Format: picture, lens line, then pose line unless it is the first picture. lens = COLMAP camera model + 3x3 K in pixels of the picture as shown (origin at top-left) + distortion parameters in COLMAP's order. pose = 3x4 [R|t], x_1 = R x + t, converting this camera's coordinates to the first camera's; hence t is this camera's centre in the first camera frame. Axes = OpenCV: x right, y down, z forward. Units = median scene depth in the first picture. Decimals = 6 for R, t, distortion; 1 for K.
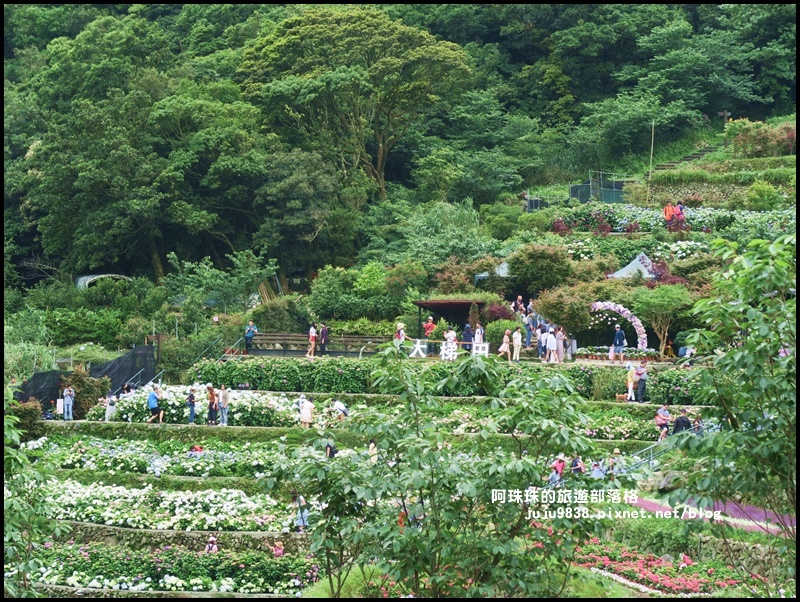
lens RADIAL K [[2362.0, 0, 399.6], [0, 2362.0, 301.4], [0, 0, 1]] dist [-0.094932, 0.000000]
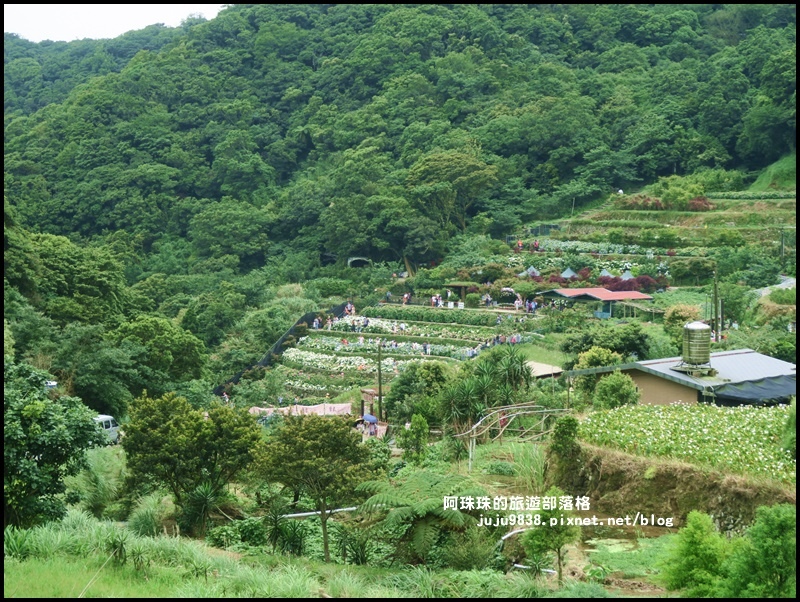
lens RADIAL K [[1560.8, 0, 400.7], [0, 1560.8, 301.0], [0, 0, 1]] dist [-0.076597, 0.000000]
pose [[0.984143, 0.010684, -0.177057, 0.243262], [0.003668, 0.996745, 0.080537, -0.112098], [0.177341, -0.079909, 0.980900, -0.708942]]
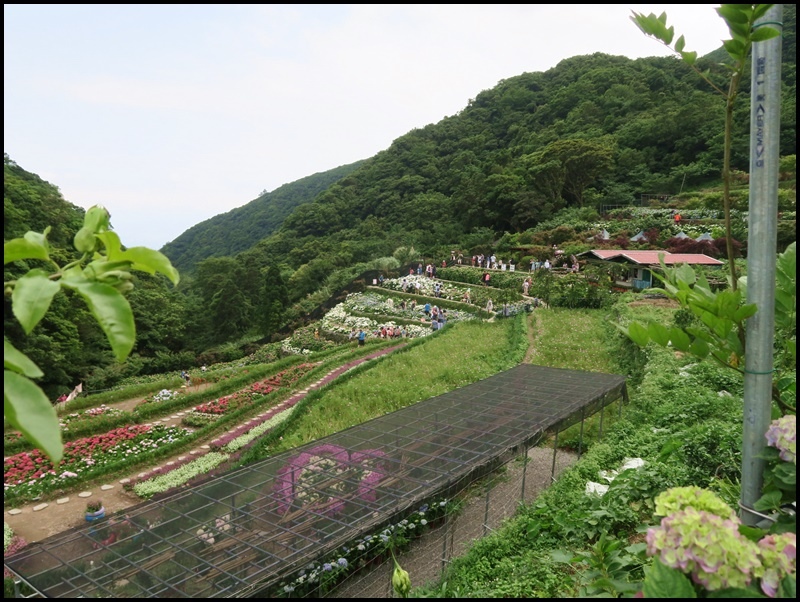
lens RADIAL K [[605.0, 0, 396.9], [0, 605.0, 300.4], [0, 0, 1]] dist [-0.041987, 0.003876]
pose [[0.807608, 0.071135, -0.585414, 0.275572], [0.005019, 0.991833, 0.127444, -0.025822], [0.589699, -0.105863, 0.800655, 0.293771]]
